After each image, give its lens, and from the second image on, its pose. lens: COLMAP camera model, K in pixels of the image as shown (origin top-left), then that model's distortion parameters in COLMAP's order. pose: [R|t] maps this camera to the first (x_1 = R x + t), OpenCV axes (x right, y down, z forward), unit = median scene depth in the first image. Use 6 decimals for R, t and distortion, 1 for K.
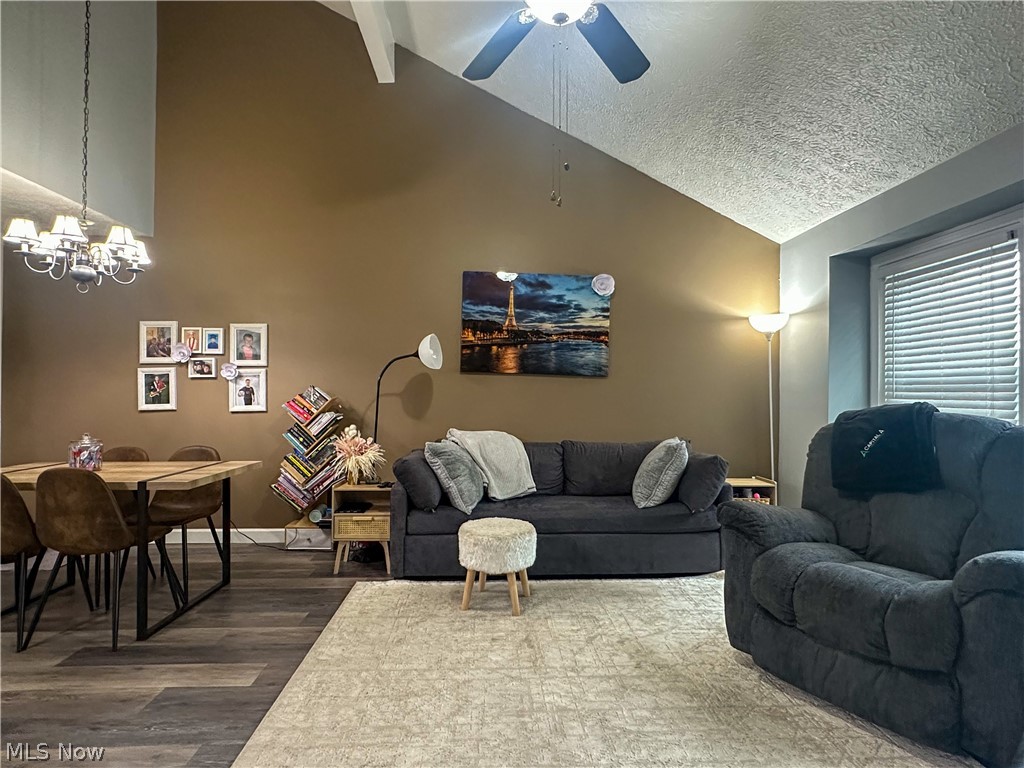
lens RADIAL K [[537.3, 0, 499.0], [0, 537.3, 386.8], [0, 0, 1]] dist [-0.001054, -0.000690]
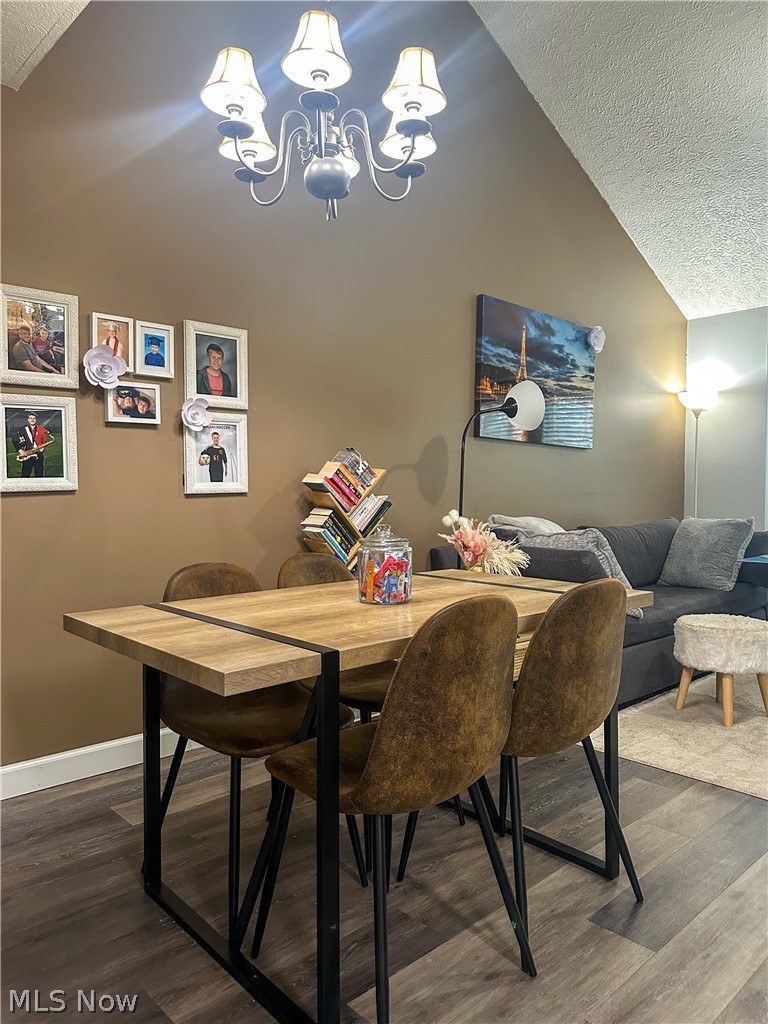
lens RADIAL K [[730.3, 0, 382.8], [0, 730.3, 505.3], [0, 0, 1]] dist [0.083840, -0.112674]
pose [[0.753908, -0.016465, 0.656774, -0.858393], [-0.005776, 0.999481, 0.031687, 0.035299], [-0.656955, -0.027683, 0.753422, 0.367416]]
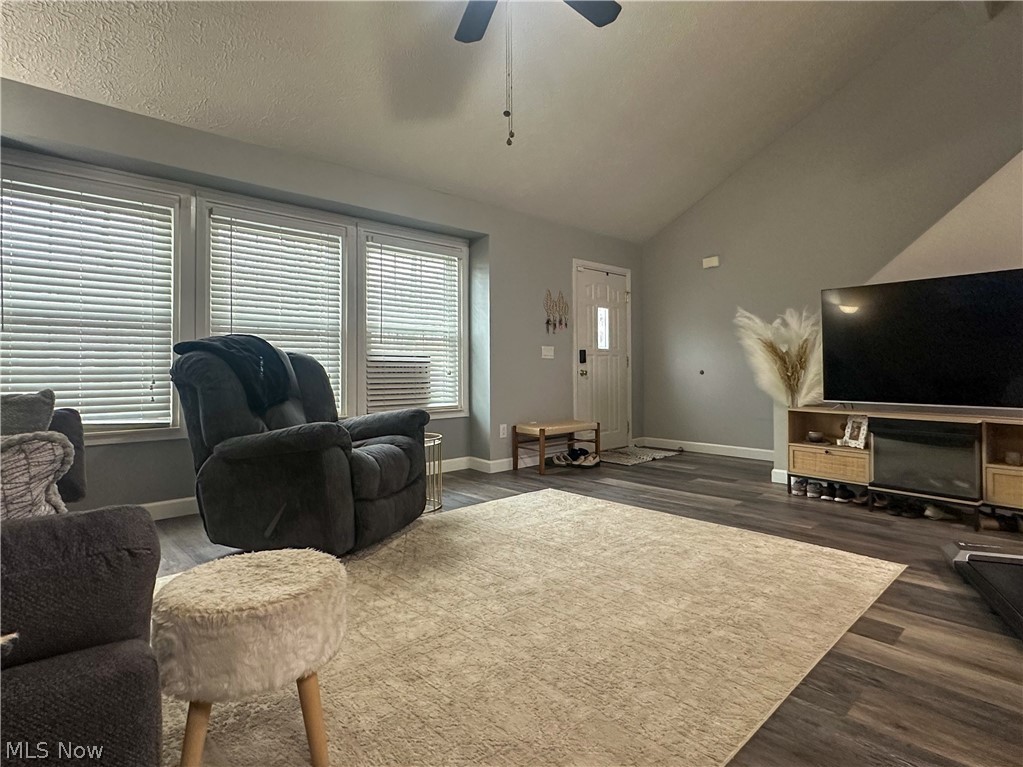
lens RADIAL K [[552.0, 0, 540.2], [0, 552.0, 363.8], [0, 0, 1]] dist [-0.000995, -0.000162]
pose [[-0.687721, -0.001049, 0.725974, -0.376429], [-0.009754, 0.999922, -0.007795, 0.061163], [-0.725909, -0.012442, -0.687678, 0.857554]]
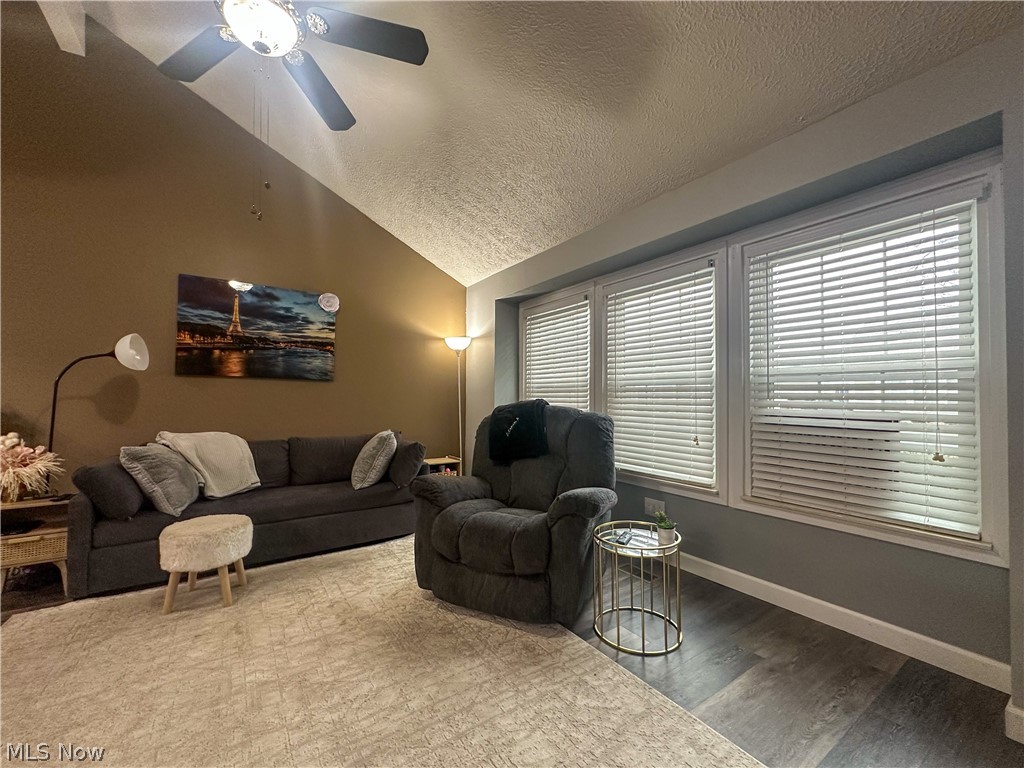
lens RADIAL K [[427.3, 0, 510.4], [0, 427.3, 390.1], [0, 0, 1]] dist [-0.000909, 0.000158]
pose [[0.851089, 0.002128, 0.525017, 0.044248], [-0.000423, 0.999994, -0.003367, 0.004552], [-0.525021, 0.002643, 0.851085, 0.000300]]
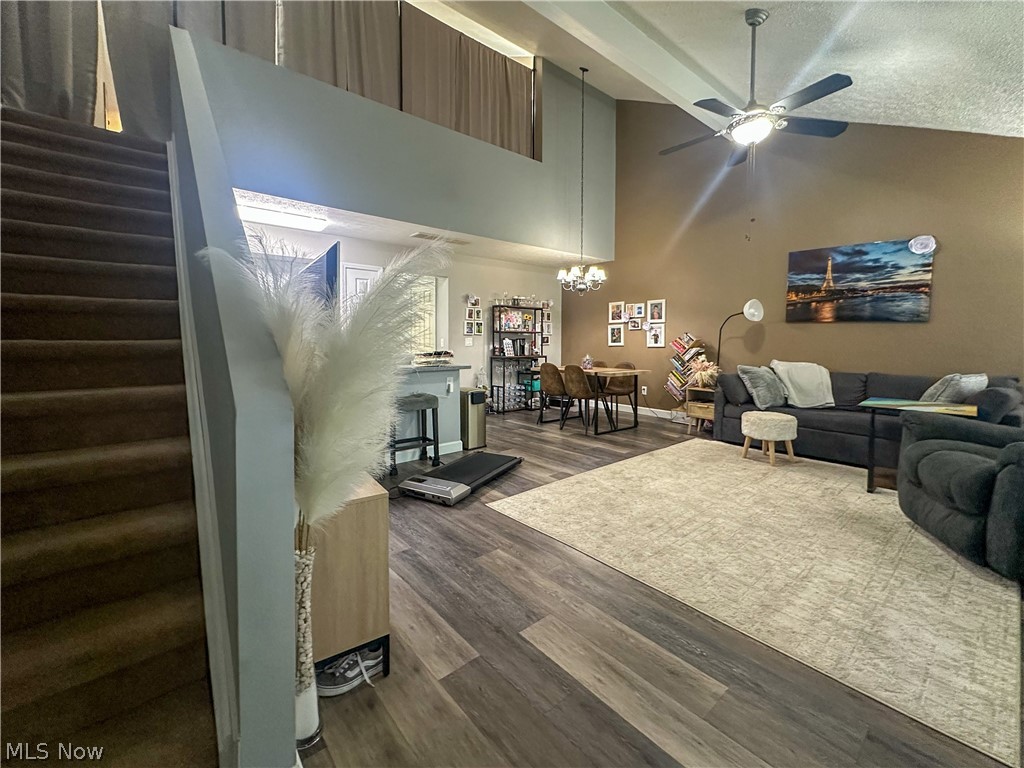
lens RADIAL K [[420.6, 0, 505.8], [0, 420.6, 356.2], [0, 0, 1]] dist [-0.000638, 0.000040]
pose [[0.613419, 0.029547, -0.789205, 0.391896], [0.011667, 0.998852, 0.046464, 0.004004], [0.789672, -0.037710, 0.612370, -0.332486]]
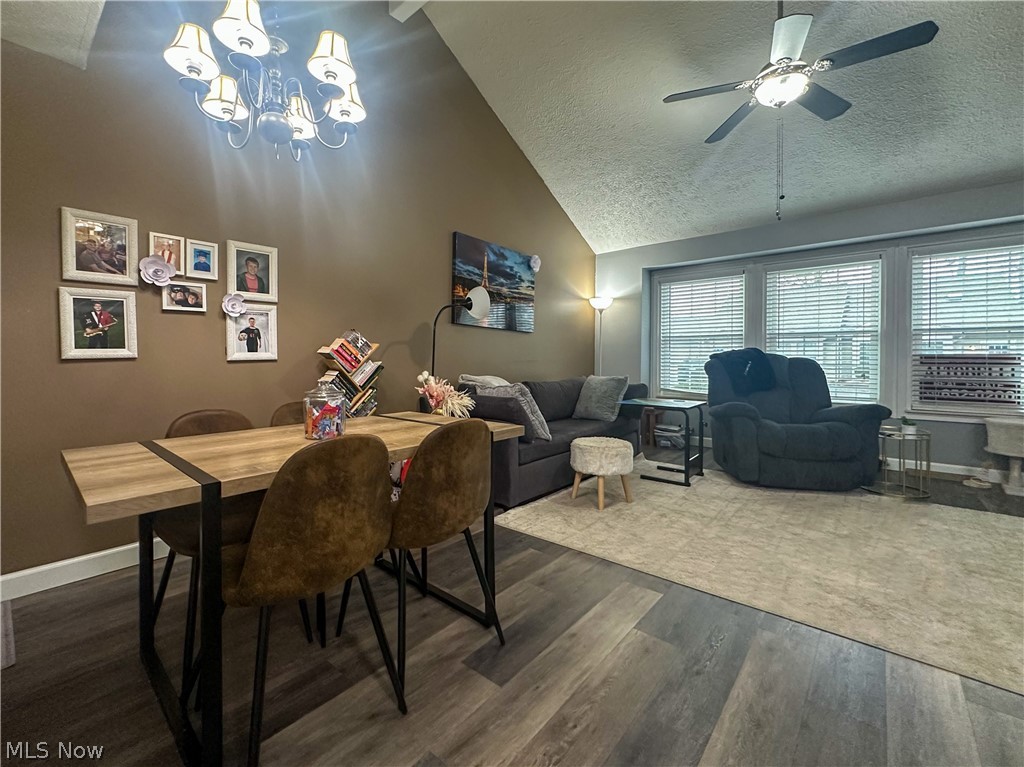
lens RADIAL K [[448.4, 0, 480.6], [0, 448.4, 361.7], [0, 0, 1]] dist [-0.002175, 0.000081]
pose [[0.694139, -0.006673, 0.719810, -0.734962], [-0.005465, 0.999879, 0.014539, 0.038797], [-0.719820, -0.014025, 0.694019, 0.344672]]
